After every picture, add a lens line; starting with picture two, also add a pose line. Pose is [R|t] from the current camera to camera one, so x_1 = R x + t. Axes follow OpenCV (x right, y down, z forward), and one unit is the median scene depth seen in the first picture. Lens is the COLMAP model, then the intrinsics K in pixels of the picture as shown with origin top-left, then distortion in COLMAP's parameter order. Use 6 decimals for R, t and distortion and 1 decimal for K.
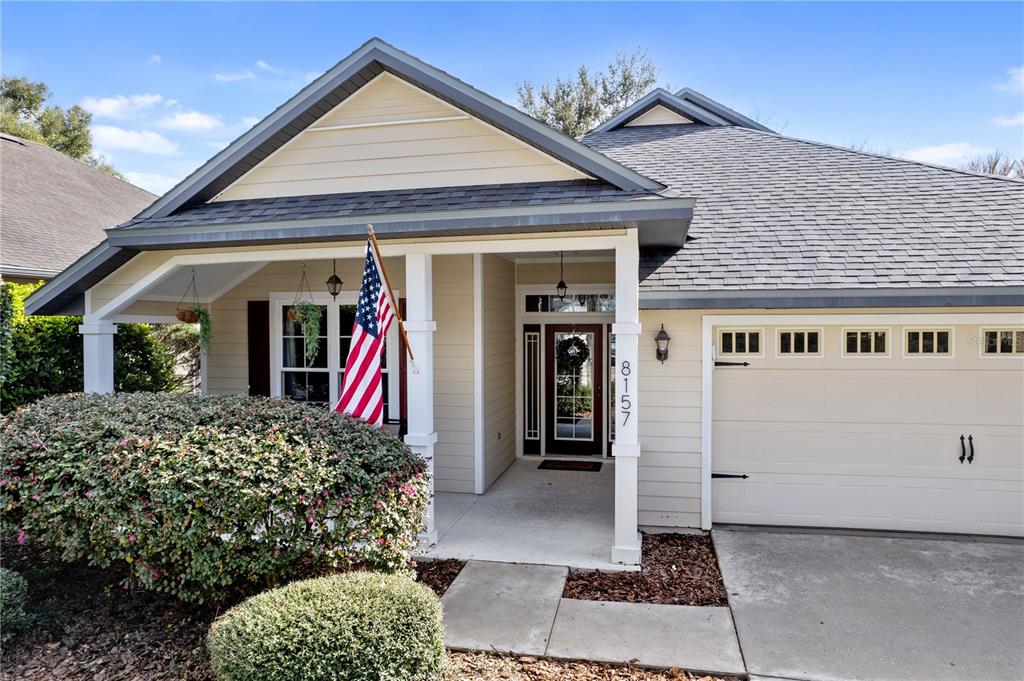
lens RADIAL K [[665.9, 0, 509.6], [0, 665.9, 345.3], [0, 0, 1]] dist [-0.068777, 0.057773]
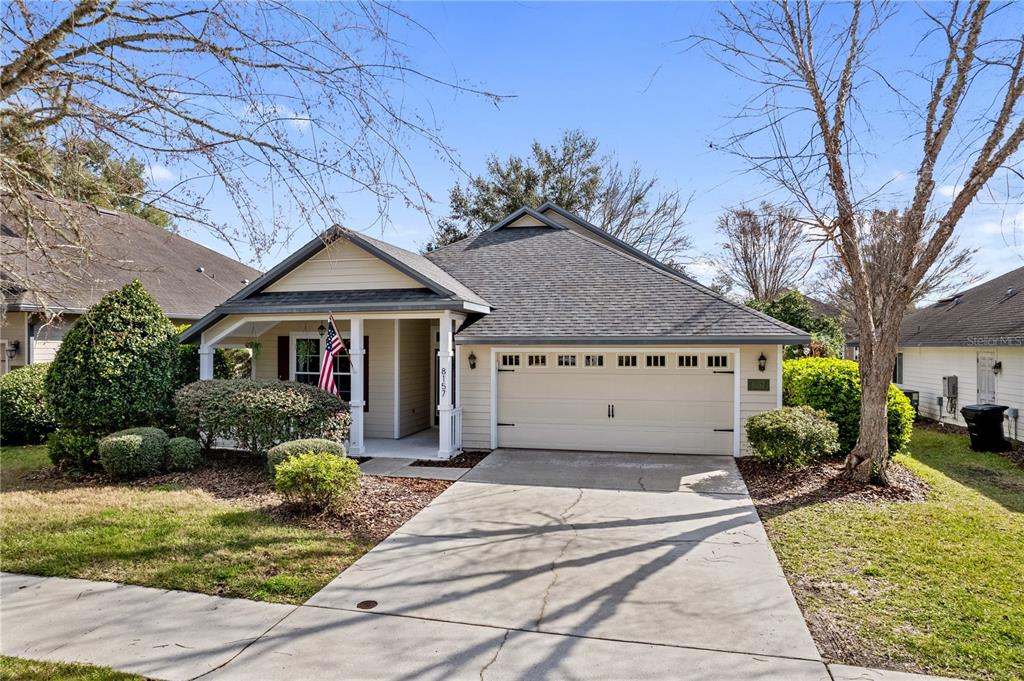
lens RADIAL K [[665.9, 0, 511.7], [0, 665.9, 344.4], [0, 0, 1]] dist [-0.068777, 0.057773]
pose [[0.999656, 0.006404, -0.025449, 0.430981], [-0.007082, 0.999621, -0.026614, 0.001762], [0.025269, 0.026785, 0.999322, -1.176856]]
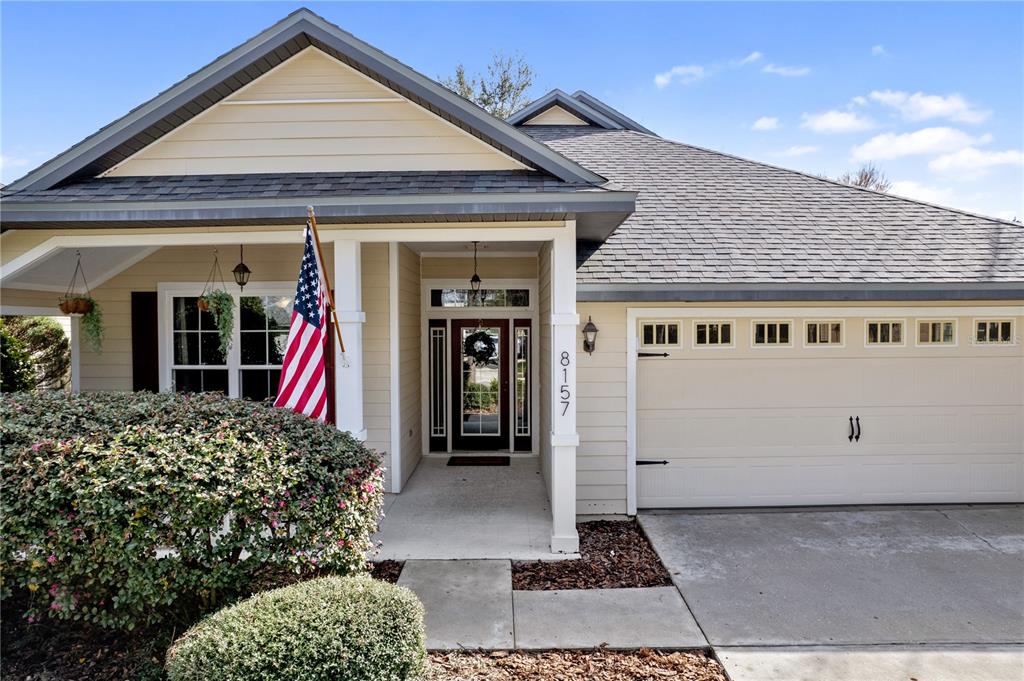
lens RADIAL K [[665.9, 0, 512.9], [0, 665.9, 343.6], [0, 0, 1]] dist [-0.068777, 0.057773]
pose [[0.977366, -0.005389, 0.211489, -0.107073], [0.006123, 0.999977, -0.002815, 0.013107], [-0.211469, 0.004046, 0.977376, 0.026222]]
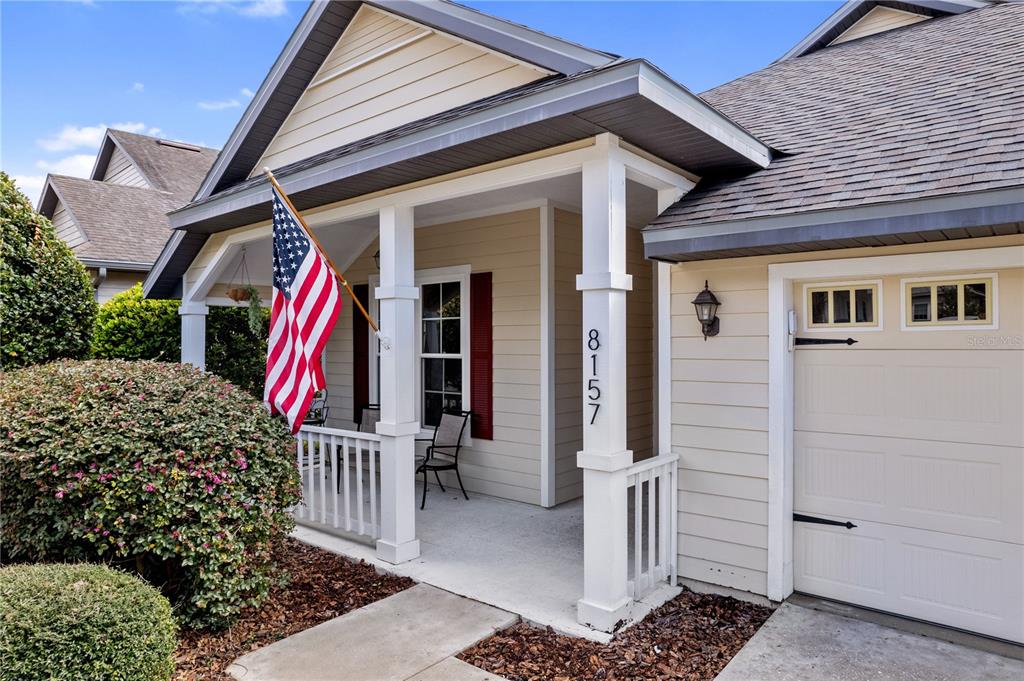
lens RADIAL K [[665.9, 0, 507.4], [0, 665.9, 344.0], [0, 0, 1]] dist [-0.068777, 0.057773]
pose [[0.879214, 0.003078, -0.476417, 0.390495], [-0.011896, 0.999809, -0.015494, 0.047021], [0.476278, 0.019290, 0.879083, 0.332091]]
